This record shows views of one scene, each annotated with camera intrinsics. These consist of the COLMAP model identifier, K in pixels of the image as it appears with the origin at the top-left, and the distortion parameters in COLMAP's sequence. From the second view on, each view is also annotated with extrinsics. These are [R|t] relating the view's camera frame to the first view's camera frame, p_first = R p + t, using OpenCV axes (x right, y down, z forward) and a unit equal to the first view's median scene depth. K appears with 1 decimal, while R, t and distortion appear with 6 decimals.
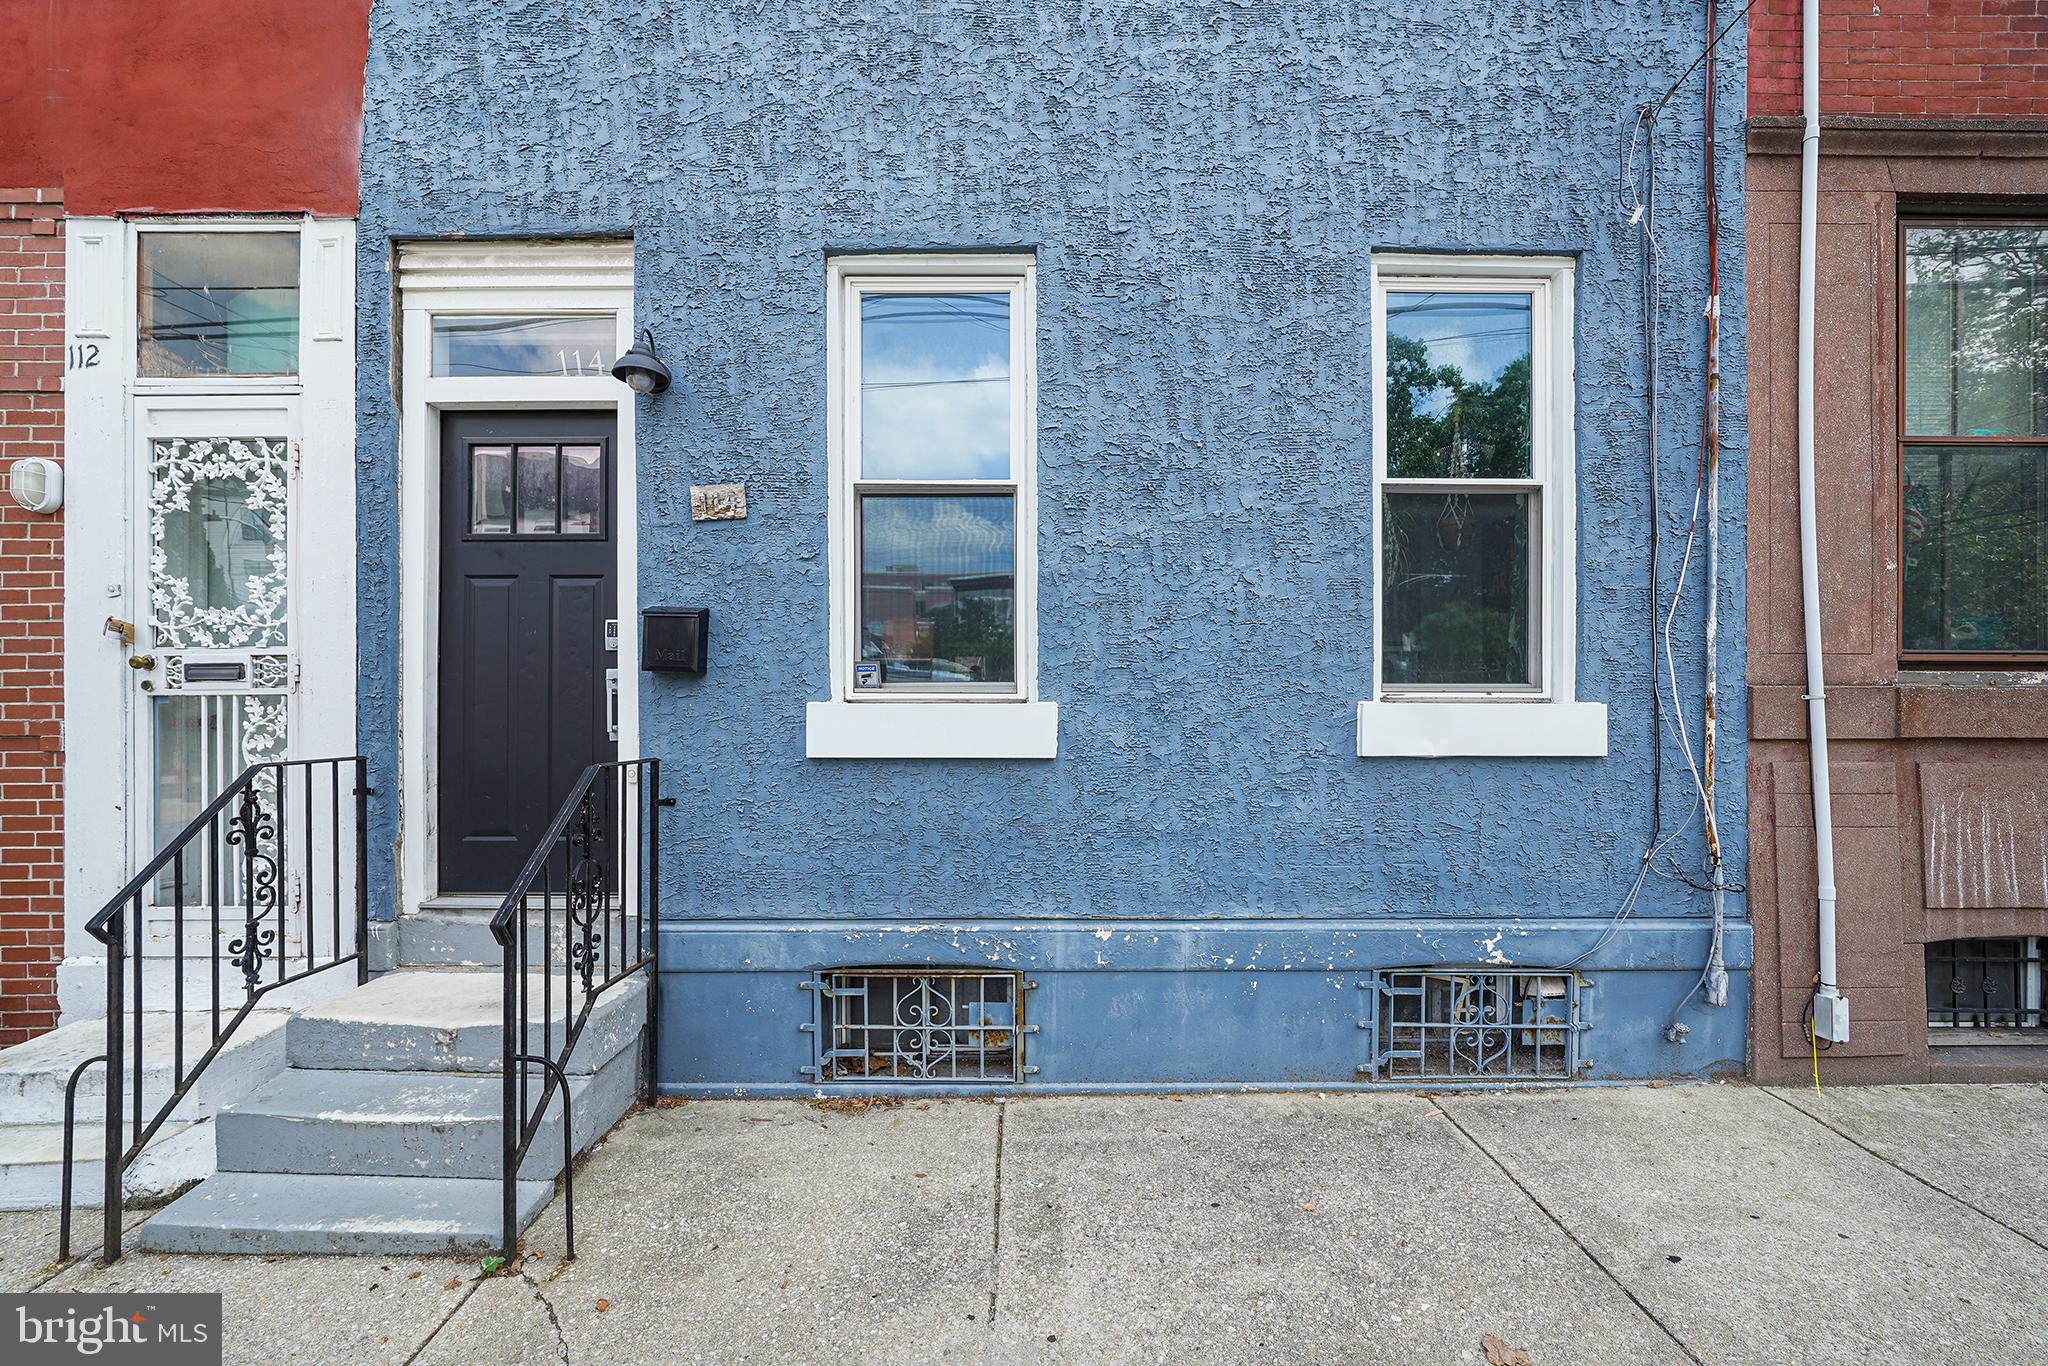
lens RADIAL K [[798.4, 0, 1018.8], [0, 798.4, 673.2], [0, 0, 1]] dist [-0.013411, 0.003083]
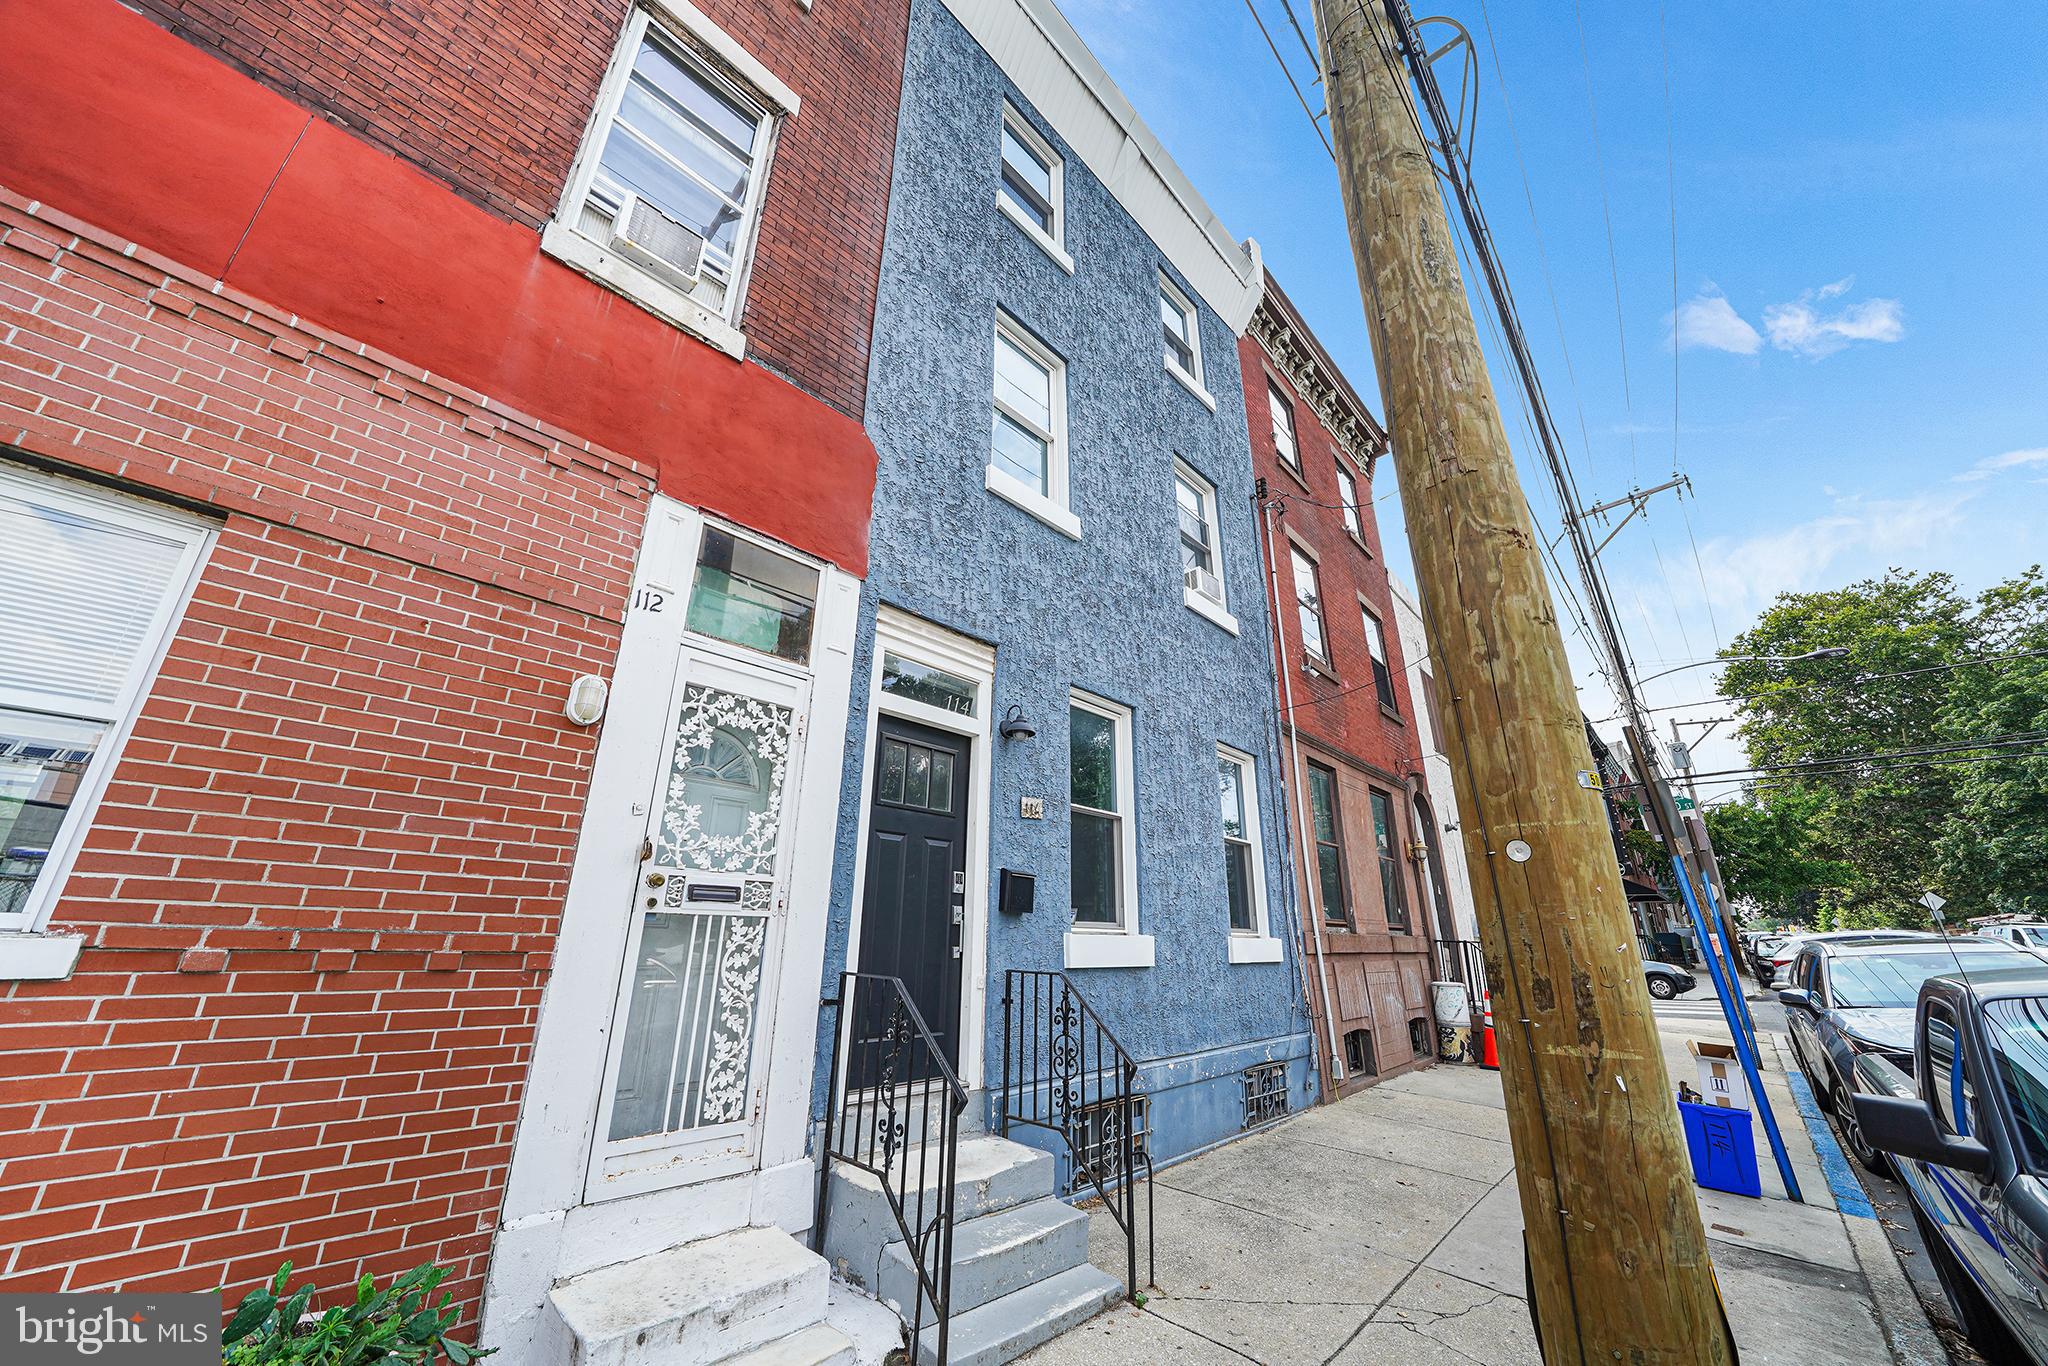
lens RADIAL K [[650.6, 0, 1020.3], [0, 650.6, 677.4], [0, 0, 1]] dist [-0.021133, -0.000135]
pose [[0.723496, 0.270506, 0.635122, -1.359149], [-0.050284, 0.938235, -0.342325, 0.002743], [-0.688494, 0.215735, 0.692412, -0.016791]]
